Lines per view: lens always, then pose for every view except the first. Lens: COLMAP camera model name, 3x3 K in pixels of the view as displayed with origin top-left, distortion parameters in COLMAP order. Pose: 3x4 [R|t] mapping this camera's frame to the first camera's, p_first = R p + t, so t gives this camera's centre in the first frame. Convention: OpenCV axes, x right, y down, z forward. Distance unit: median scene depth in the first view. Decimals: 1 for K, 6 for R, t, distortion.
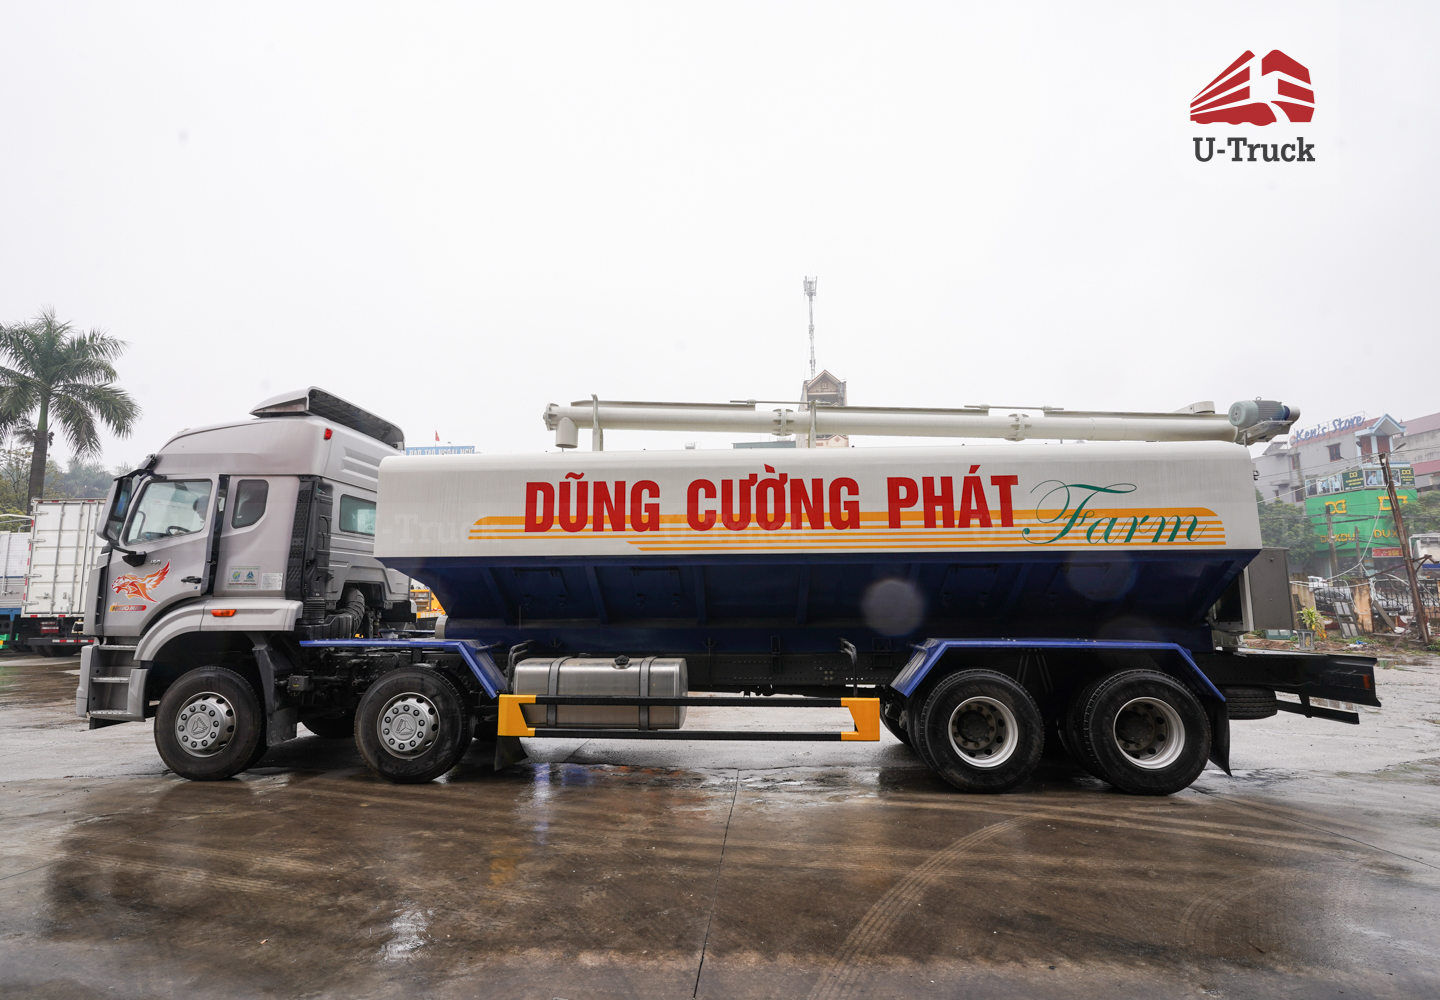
lens RADIAL K [[707.1, 0, 718.3], [0, 707.1, 500.9], [0, 0, 1]] dist [-0.014184, 0.004317]
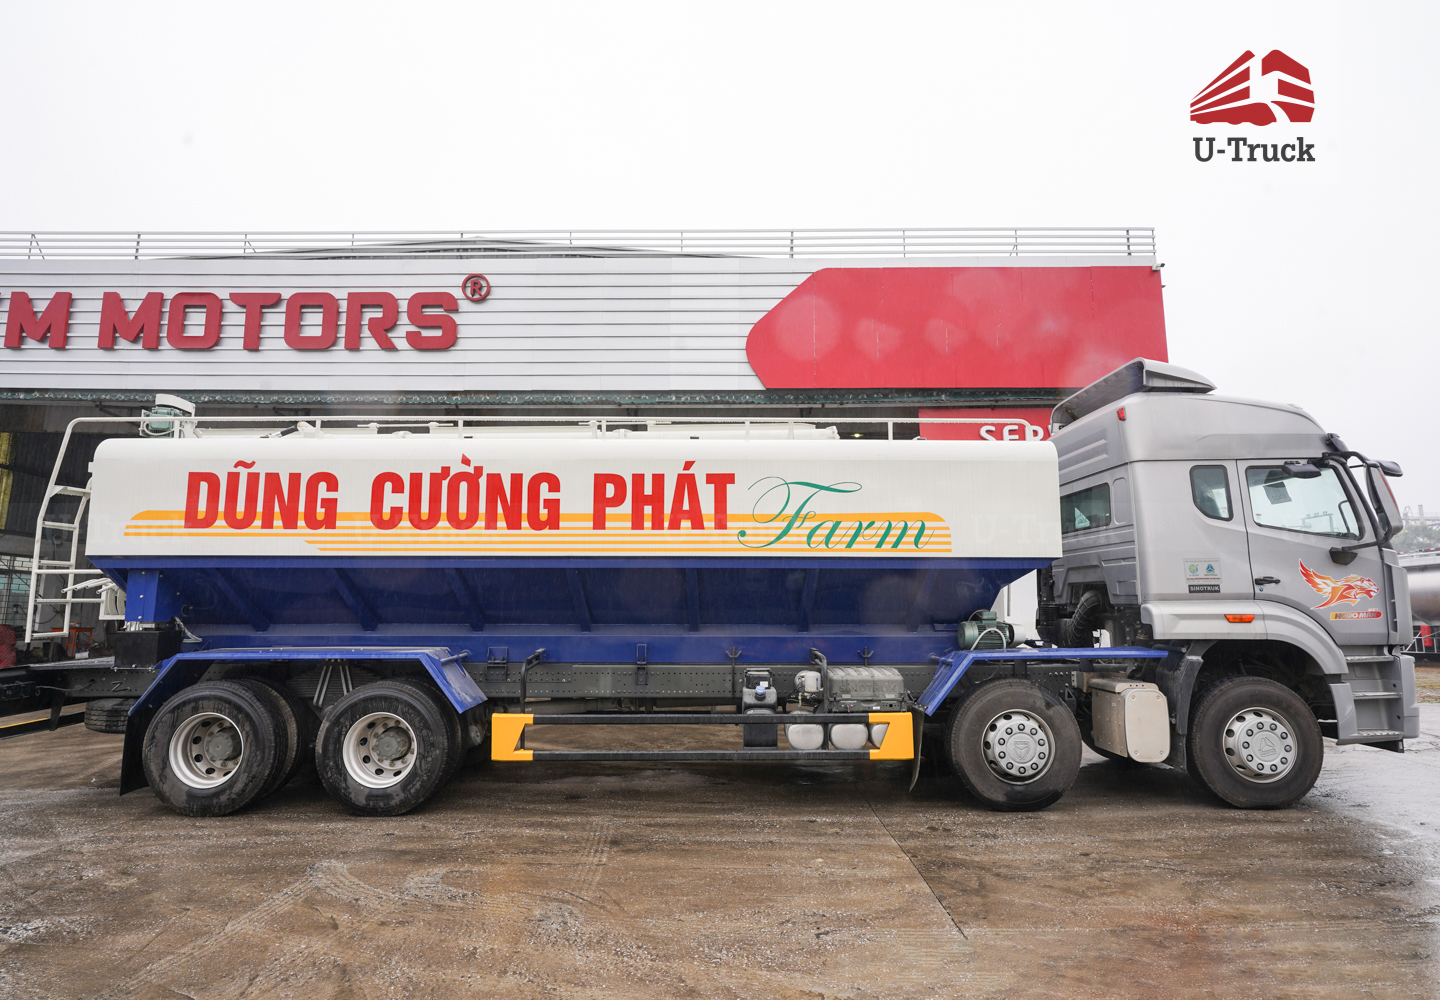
lens RADIAL K [[796.3, 0, 716.7], [0, 796.3, 497.1], [0, 0, 1]] dist [-0.006402, 0.001869]
pose [[0.998568, 0.013657, 0.051730, 0.344855], [-0.014567, 0.999745, 0.017270, -0.022566], [-0.051481, -0.017998, 0.998512, -0.022337]]
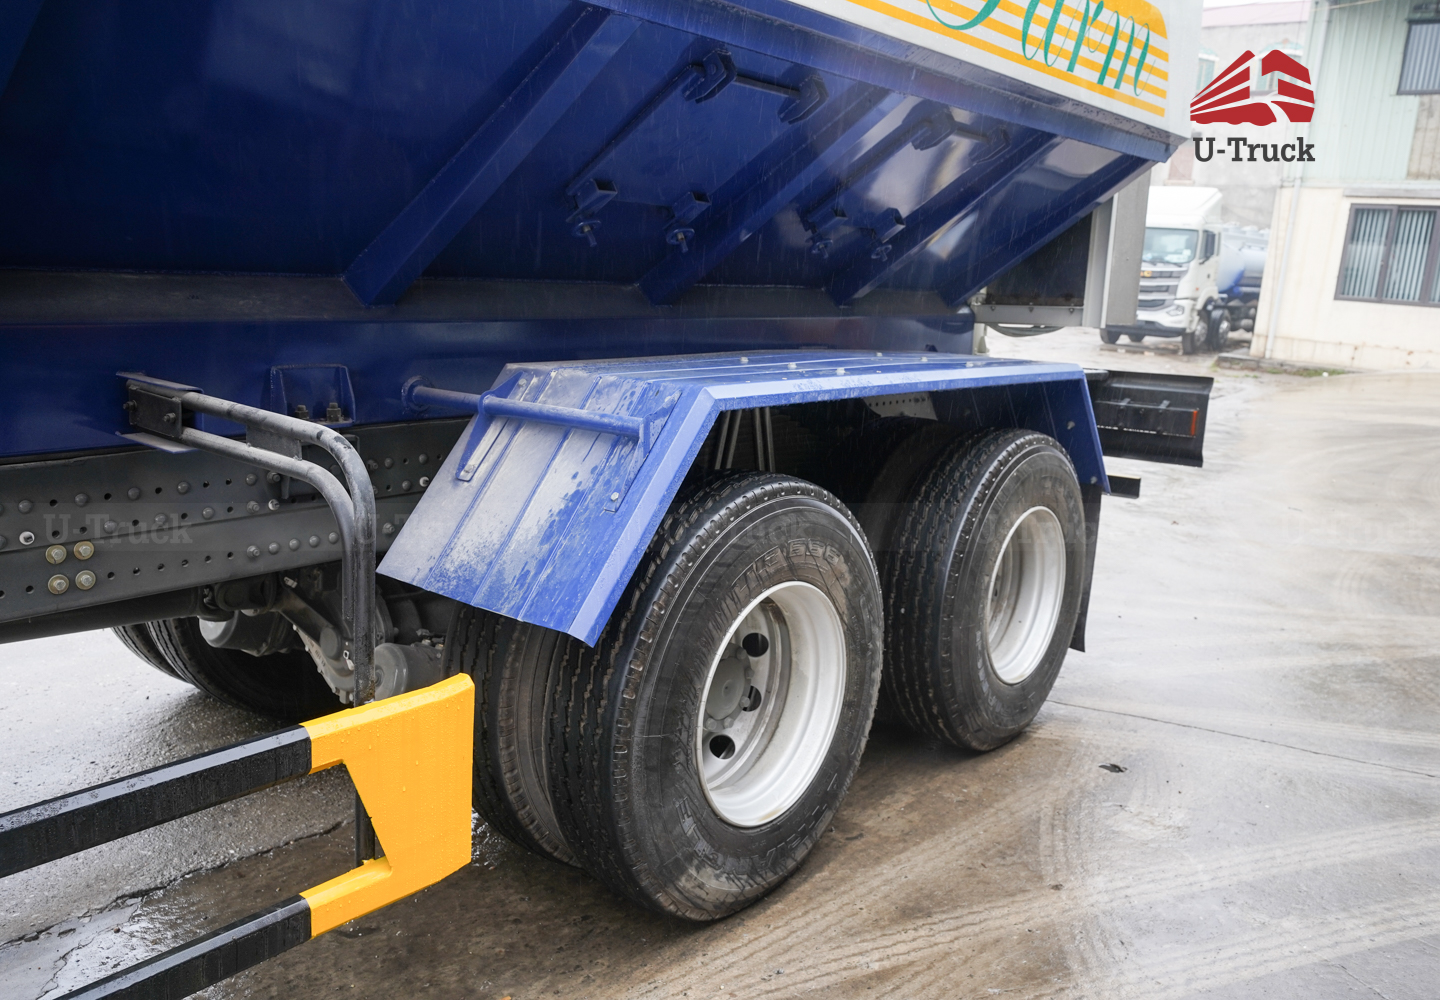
lens RADIAL K [[1171.3, 0, 708.1], [0, 1171.3, 500.7], [0, 0, 1]] dist [0.003058, 0.000703]
pose [[0.585209, -0.130841, 0.800257, 0.003671], [-0.156329, 0.950178, 0.269672, 0.125825], [-0.795671, -0.282918, 0.535598, 0.757906]]
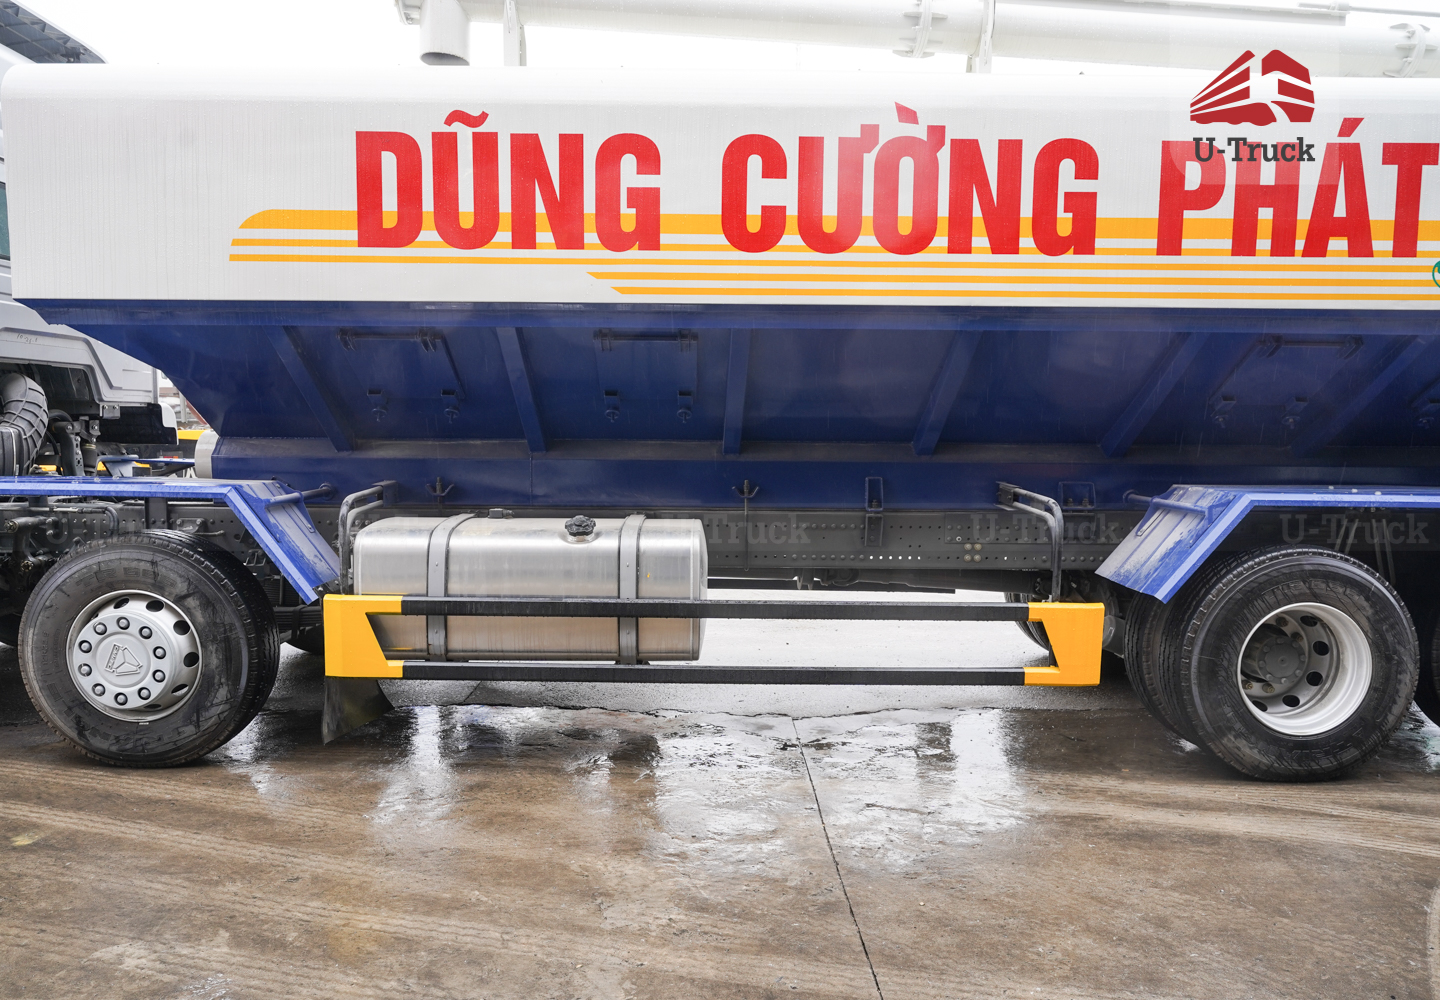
lens RADIAL K [[914.4, 0, 715.1], [0, 914.4, 502.1], [0, 0, 1]] dist [-0.004005, 0.003143]
pose [[0.997818, 0.007406, 0.065614, -0.086509], [-0.021888, 0.974609, 0.222842, 0.069351], [-0.062297, -0.223791, 0.972644, 0.393412]]
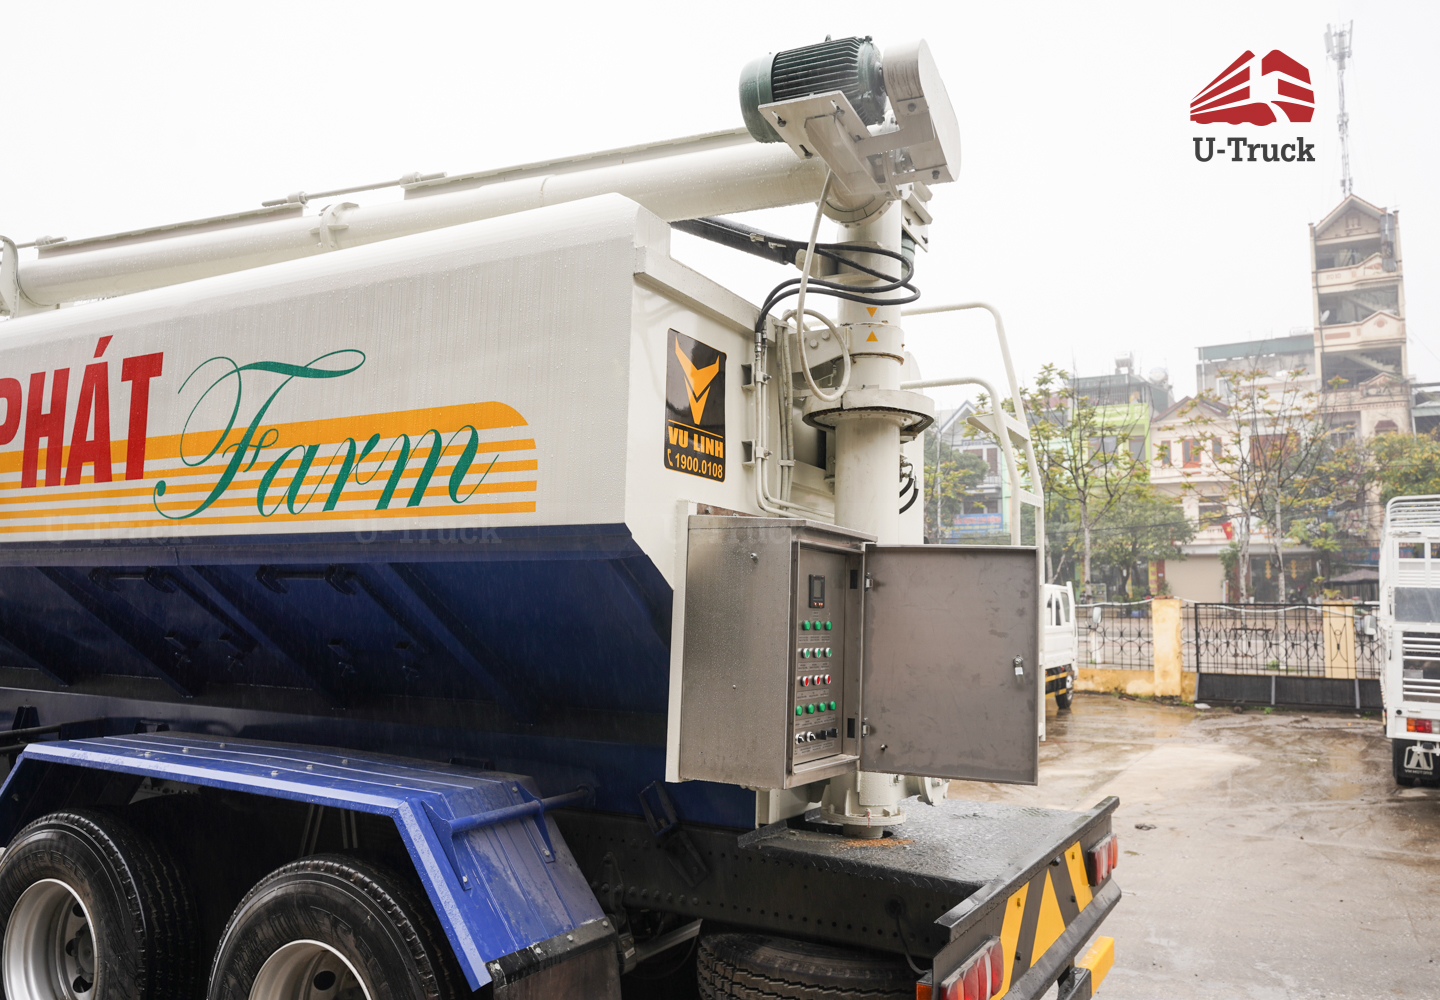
lens RADIAL K [[1105.2, 0, 722.3], [0, 1105.2, 498.4], [0, 0, 1]] dist [-0.013795, 0.010446]
pose [[0.900243, -0.026246, -0.434596, 0.982751], [0.040425, 0.998908, 0.023413, 0.045992], [0.433507, -0.038646, 0.900321, 0.560844]]
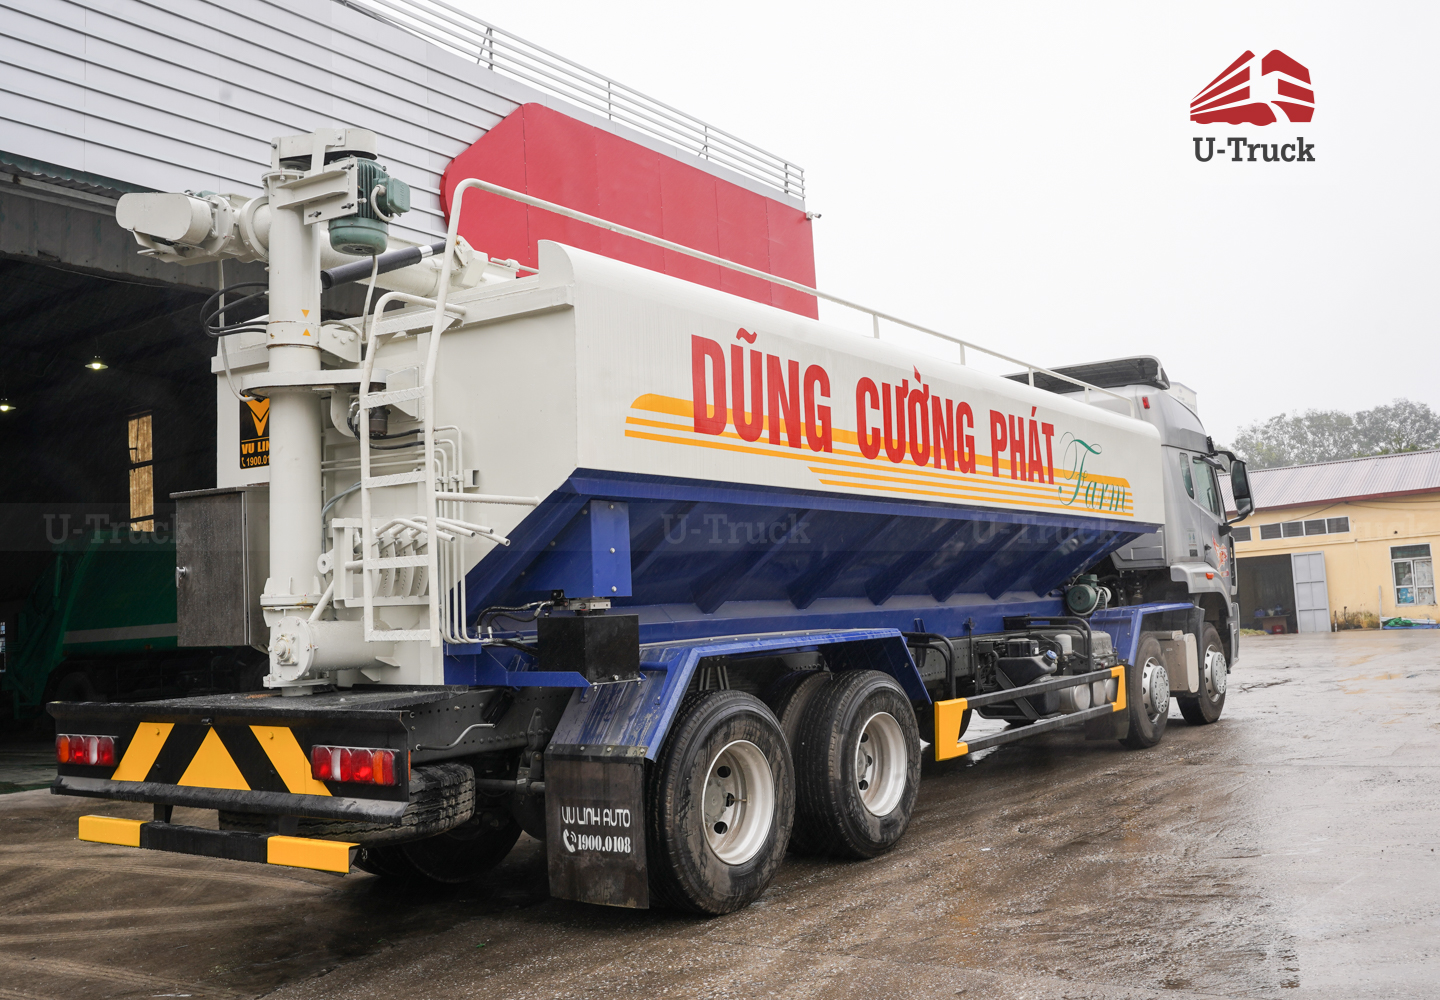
lens RADIAL K [[1305.3, 0, 802.4], [0, 1305.3, 515.1], [0, 0, 1]] dist [0.002020, -0.008764]
pose [[0.492823, 0.044233, 0.869004, -1.071435], [-0.088618, 0.996066, -0.000444, 0.098652], [-0.865605, -0.076791, 0.494804, 0.476039]]
